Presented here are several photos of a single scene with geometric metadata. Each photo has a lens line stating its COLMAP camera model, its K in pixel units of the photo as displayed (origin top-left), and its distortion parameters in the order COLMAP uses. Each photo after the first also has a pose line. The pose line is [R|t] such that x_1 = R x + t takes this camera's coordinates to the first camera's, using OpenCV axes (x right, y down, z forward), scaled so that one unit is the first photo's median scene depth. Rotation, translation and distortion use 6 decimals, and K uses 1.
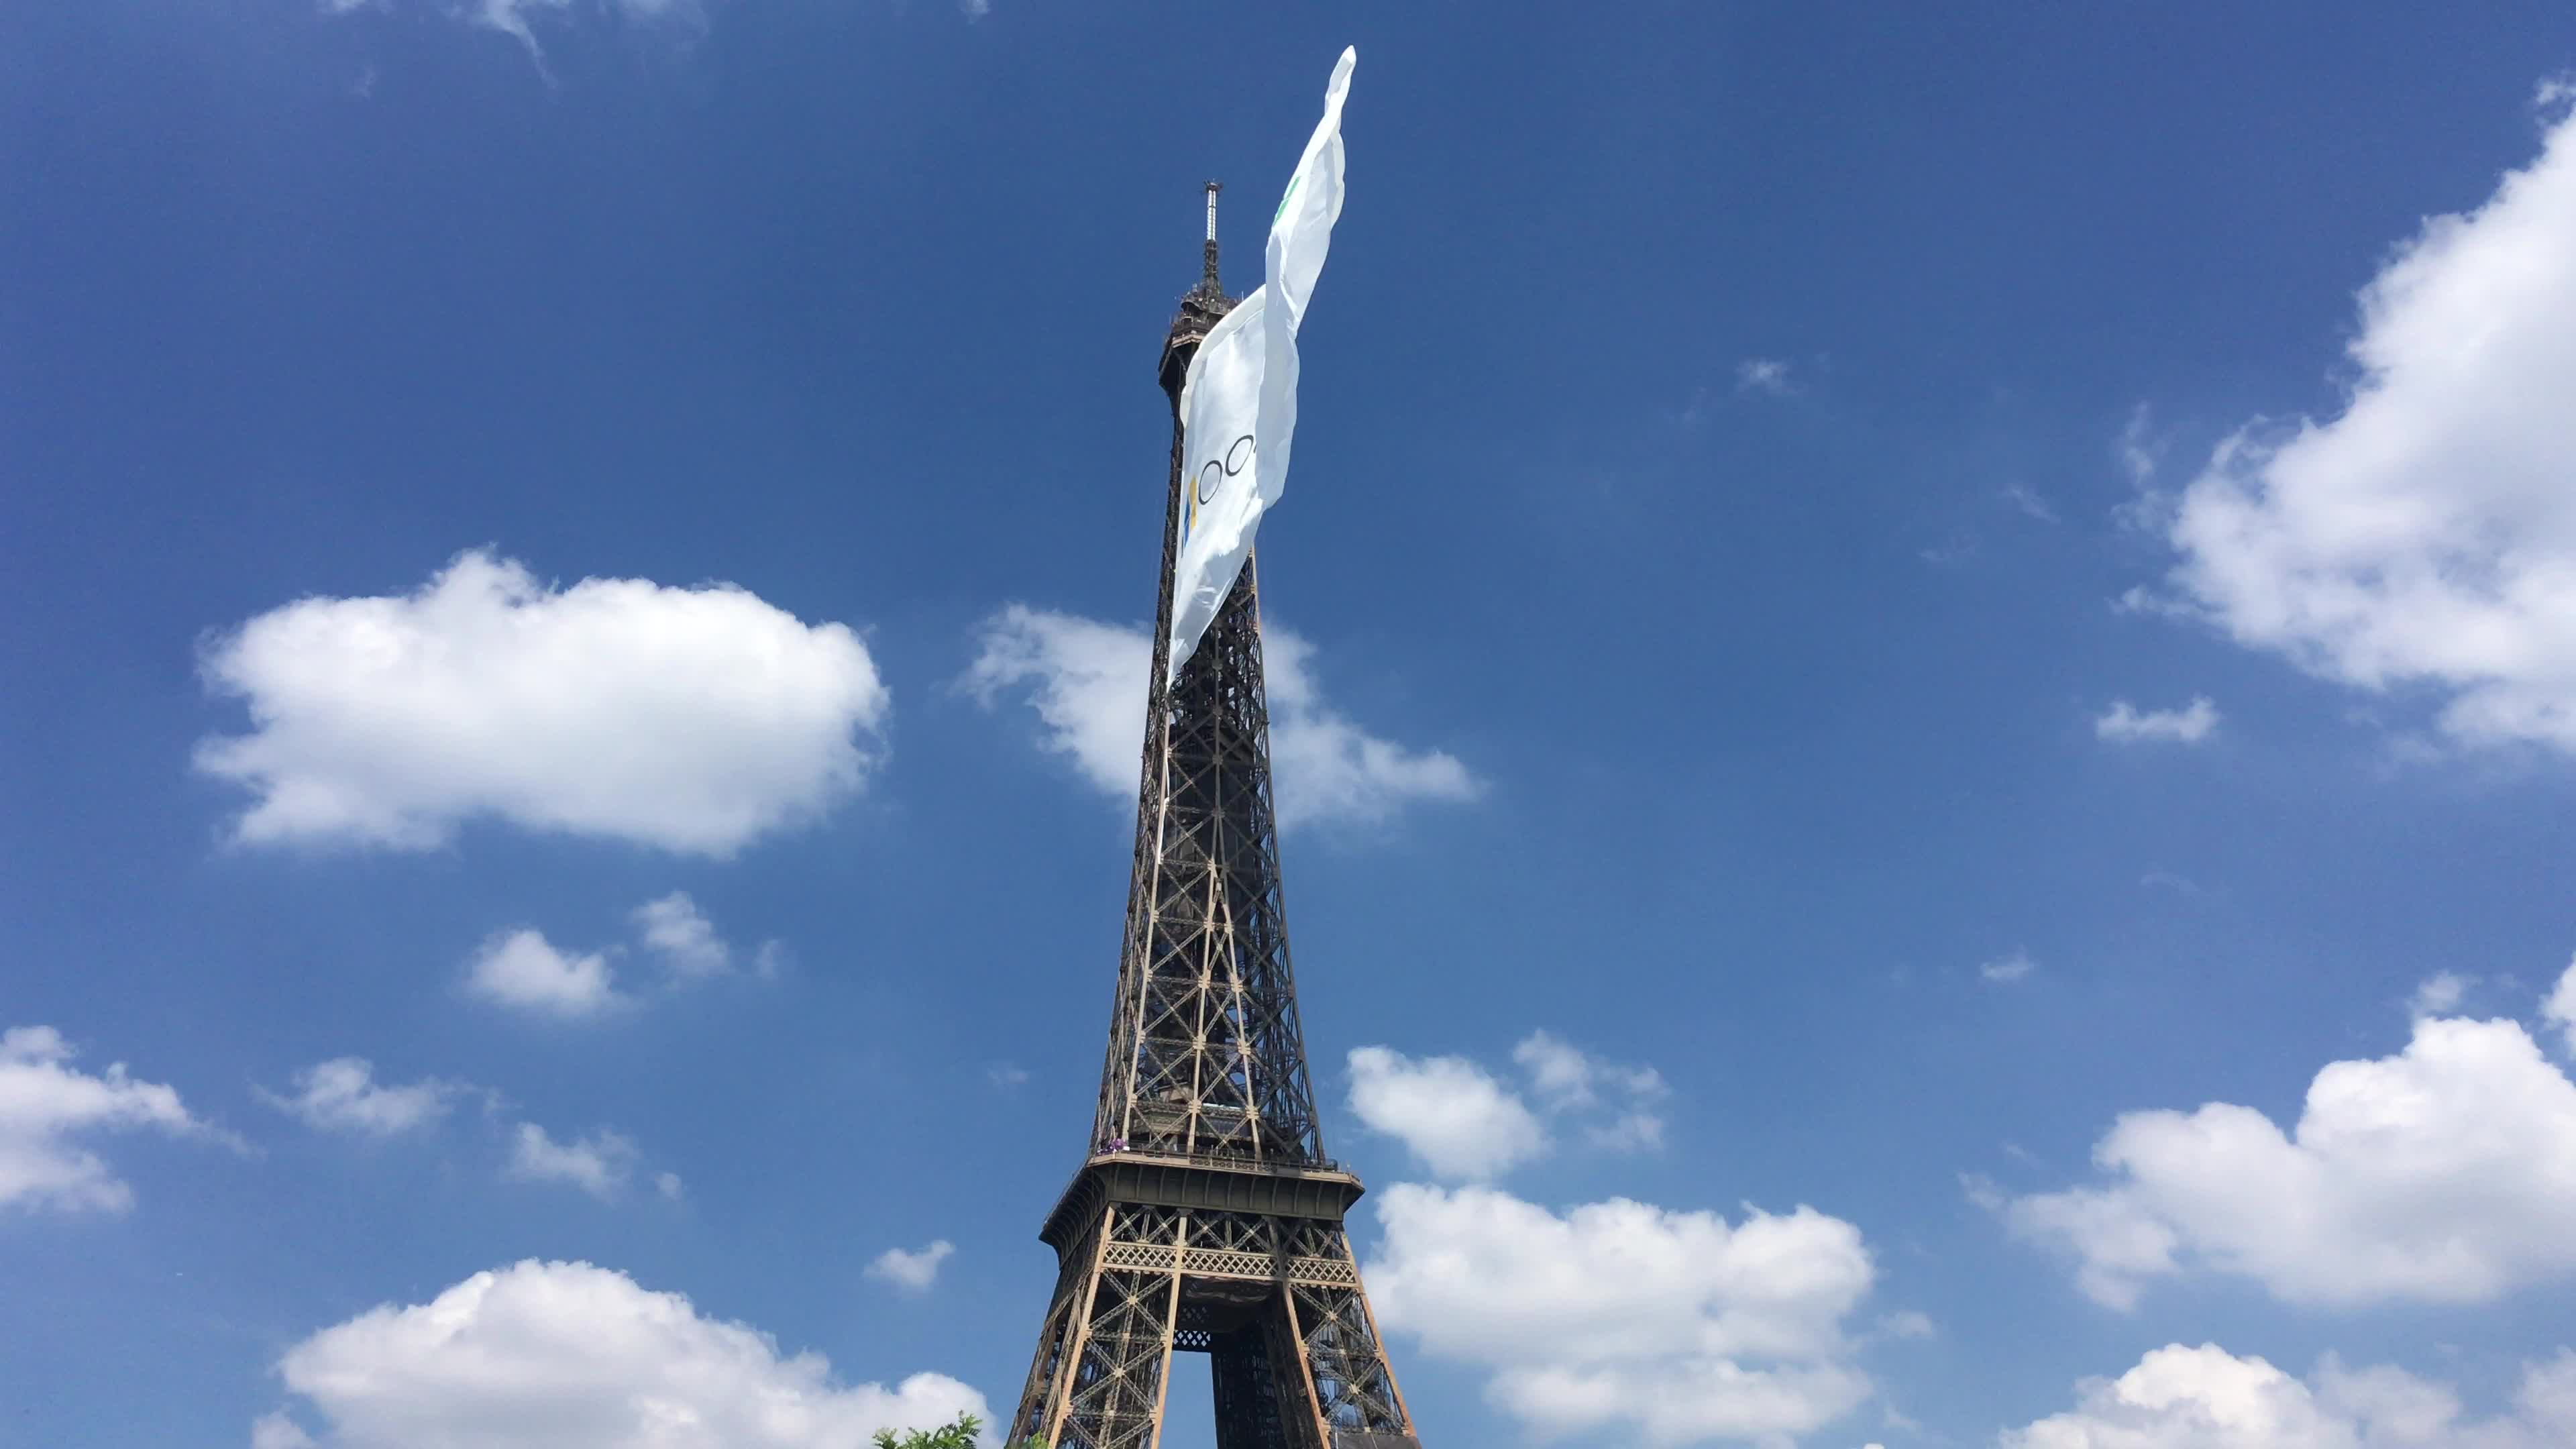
lens RADIAL K [[2319.7, 0, 1294.9], [0, 2319.7, 714.6], [0, 0, 1]] dist [0.094652, -0.128902]
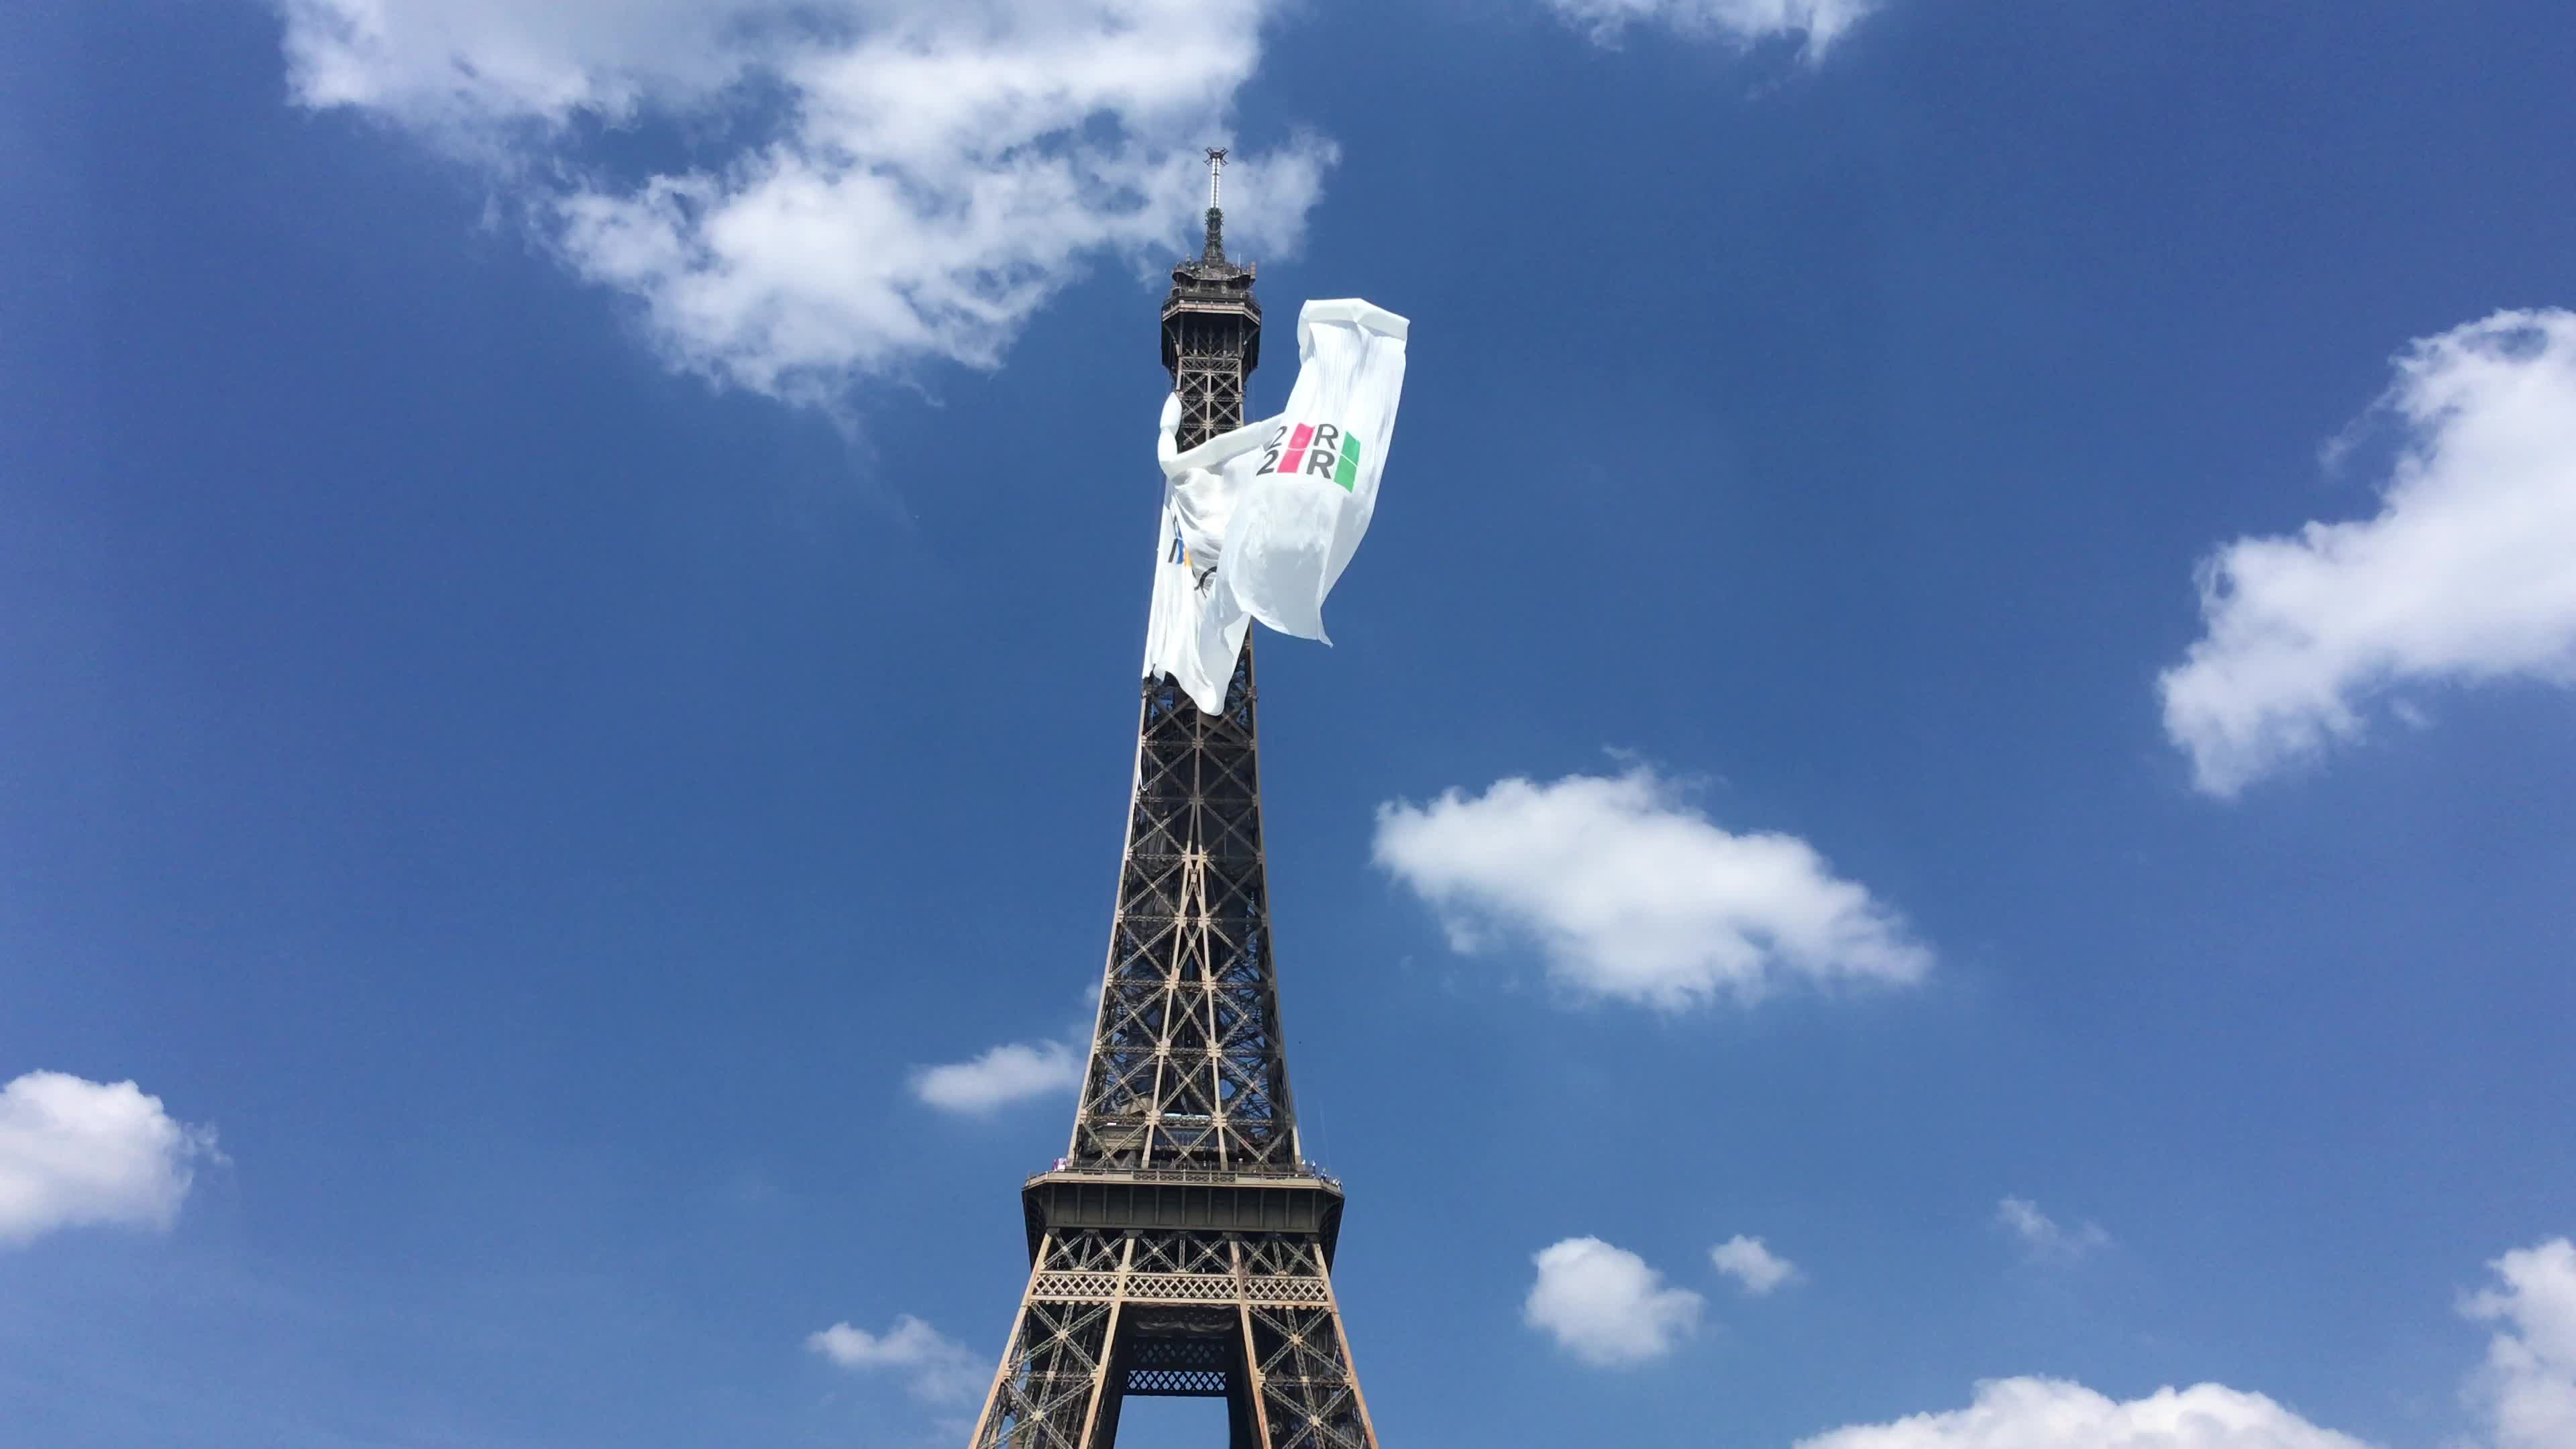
lens RADIAL K [[2319.7, 0, 1276.8], [0, 2319.7, 706.9], [0, 0, 1]] dist [0.094652, -0.128902]
pose [[0.972462, -0.115702, -0.202311, 0.209618], [0.107007, 0.992821, -0.053437, 0.065578], [0.207042, 0.030317, 0.977862, 0.127191]]
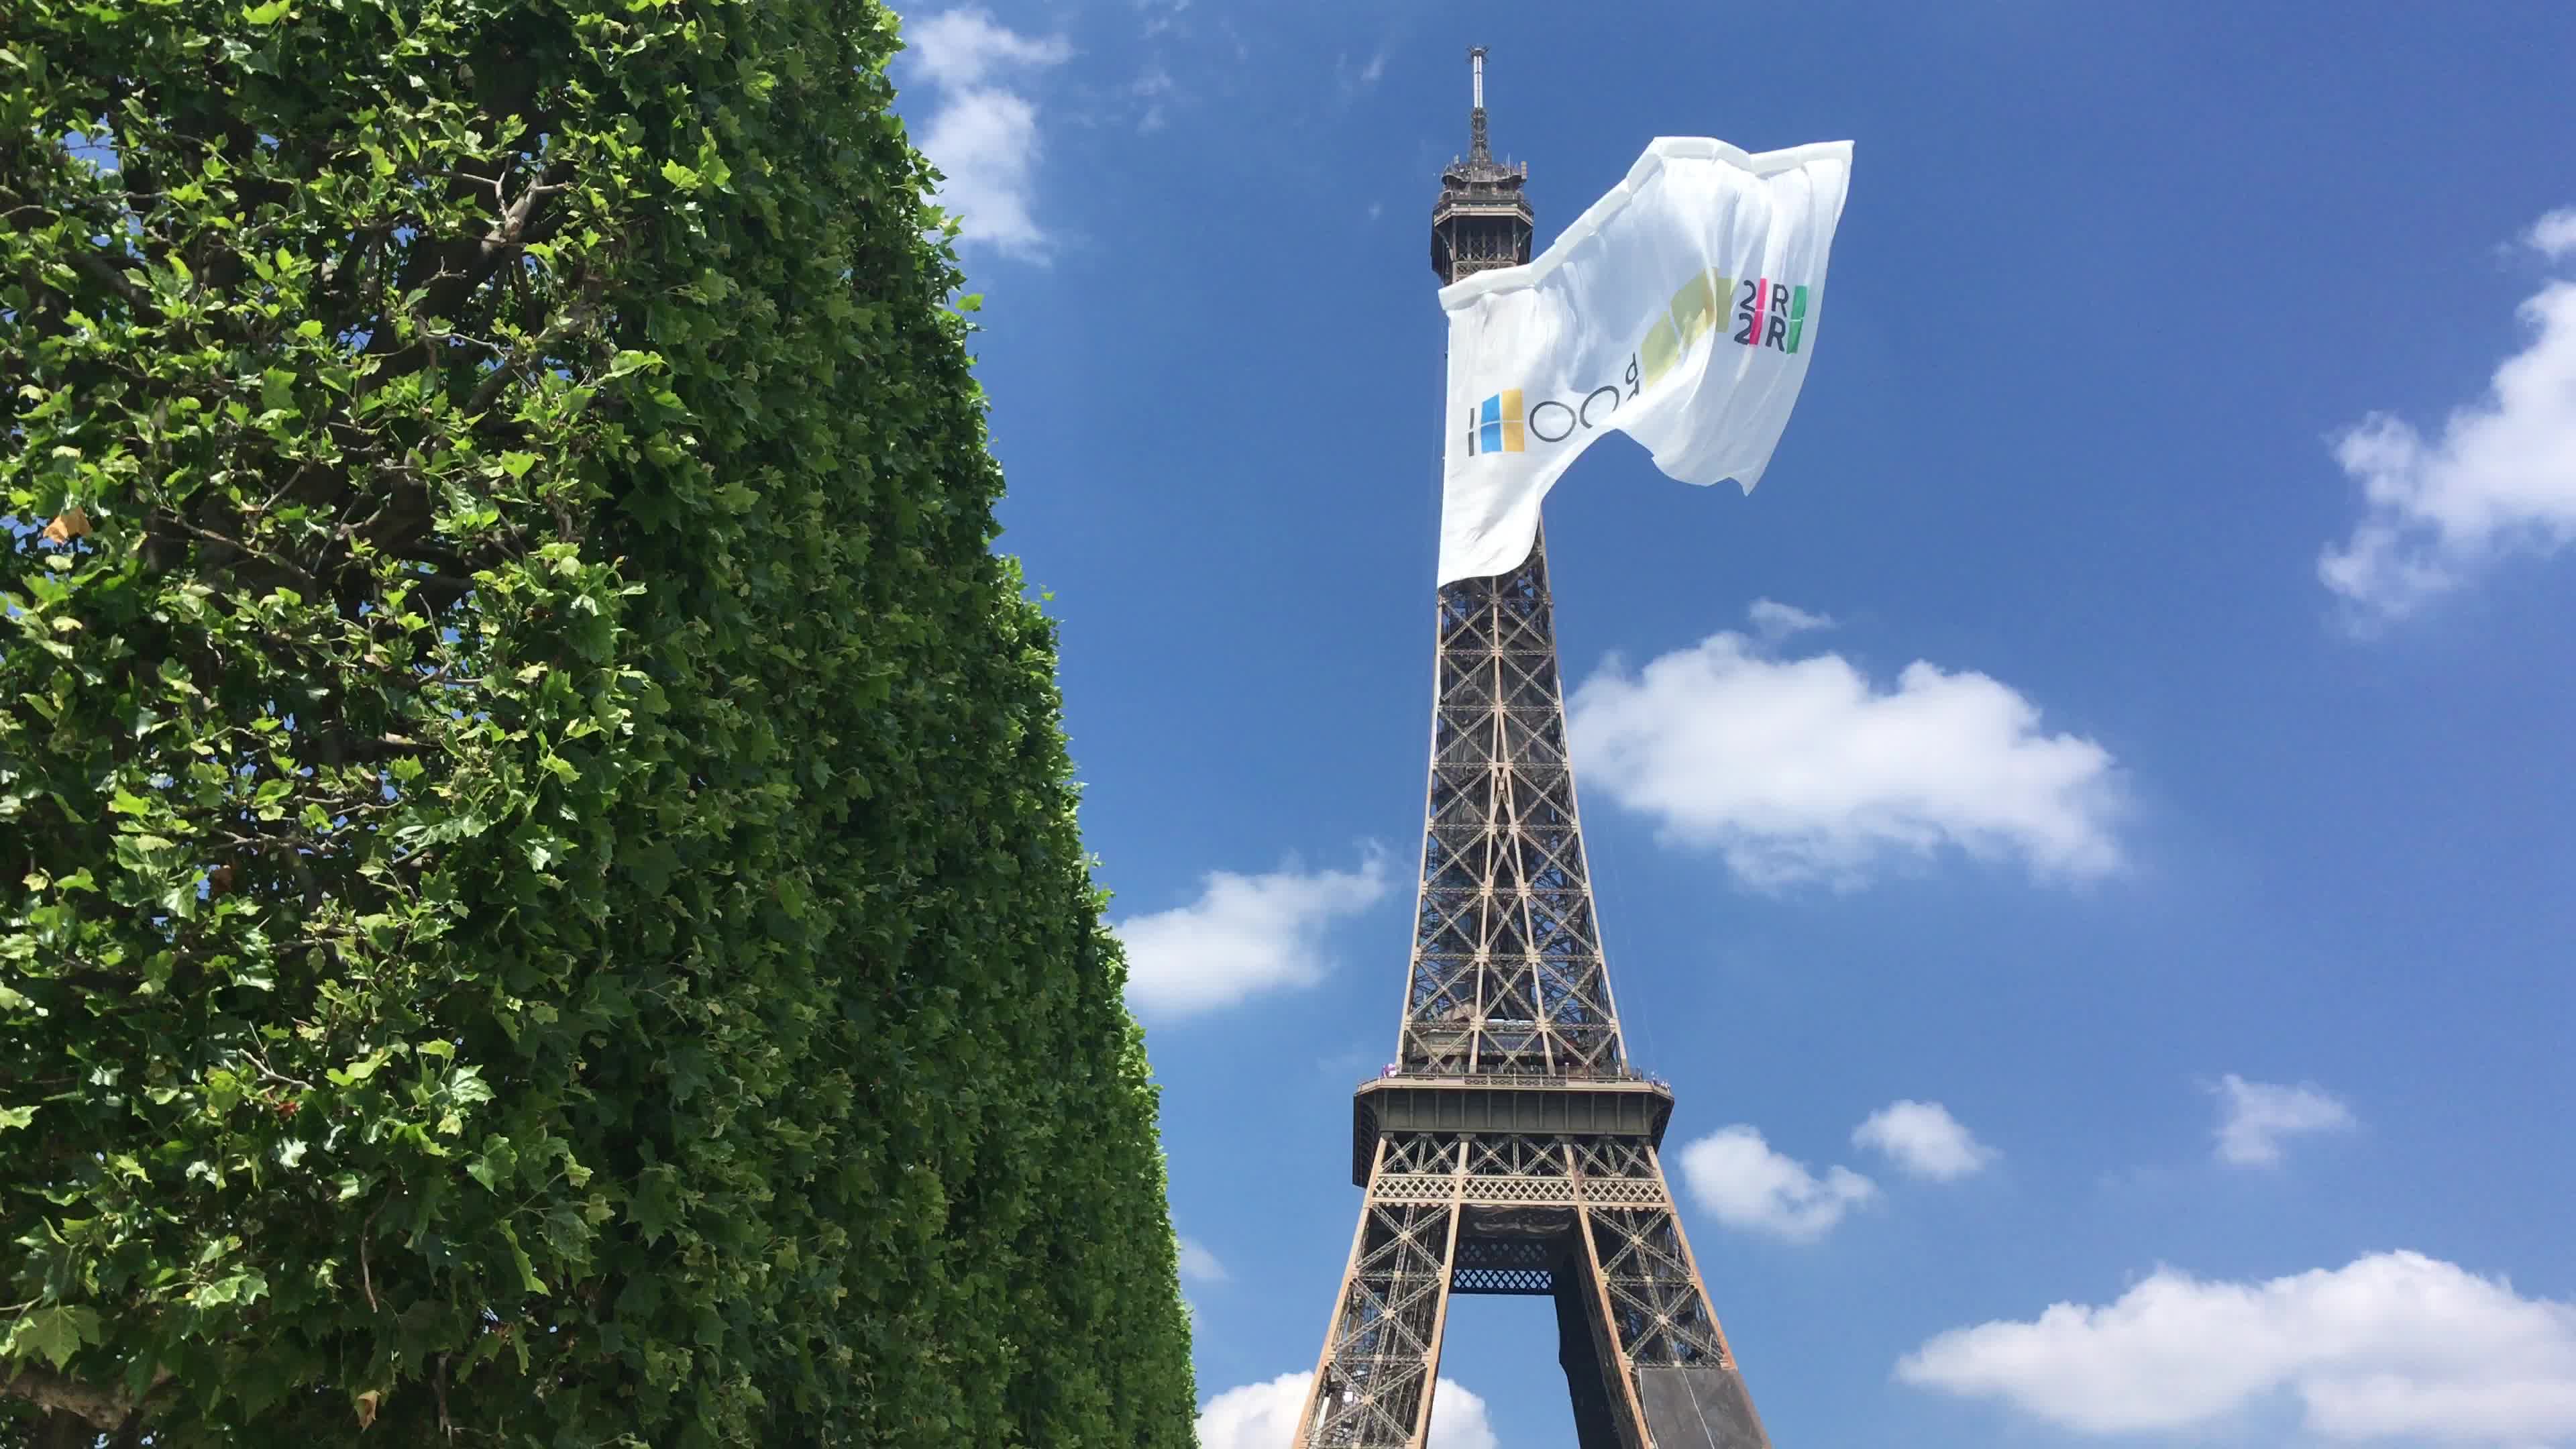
lens RADIAL K [[2319.7, 0, 1290.9], [0, 2319.7, 708.2], [0, 0, 1]] dist [0.094652, -0.128902]
pose [[0.953664, -0.129721, -0.271472, 0.154178], [0.129342, 0.991411, -0.019368, 0.056018], [0.271652, -0.016642, 0.962252, 0.110246]]
